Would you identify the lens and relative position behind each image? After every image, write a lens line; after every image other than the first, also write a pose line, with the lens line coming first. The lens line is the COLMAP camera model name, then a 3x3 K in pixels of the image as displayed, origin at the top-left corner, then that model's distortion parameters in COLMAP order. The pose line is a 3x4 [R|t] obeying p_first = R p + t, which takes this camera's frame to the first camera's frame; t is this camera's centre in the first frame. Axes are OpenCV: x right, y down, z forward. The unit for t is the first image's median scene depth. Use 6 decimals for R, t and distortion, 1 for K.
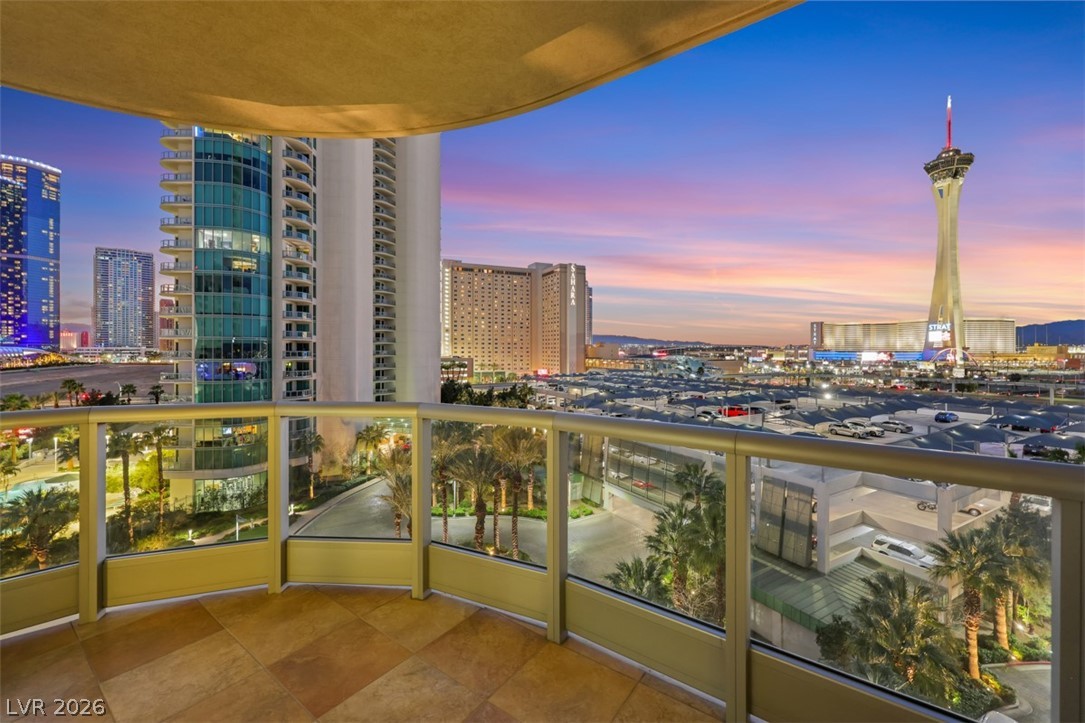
lens RADIAL K [[437.8, 0, 534.6], [0, 437.8, 351.7], [0, 0, 1]] dist [-0.003655, 0.001058]
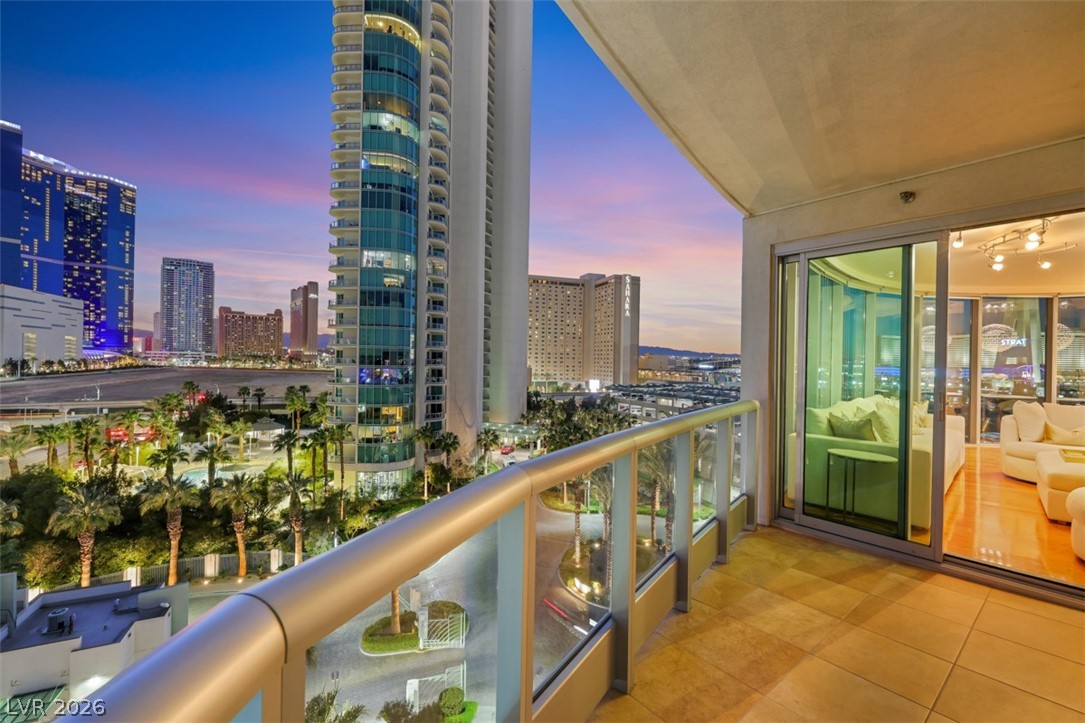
lens RADIAL K [[437.8, 0, 533.2], [0, 437.8, 362.6], [0, 0, 1]] dist [-0.003655, 0.001058]
pose [[0.997688, 0.016045, -0.066043, -0.150085], [-0.015837, 0.999868, 0.003671, -0.000920], [0.066093, -0.002617, 0.997810, -0.058769]]
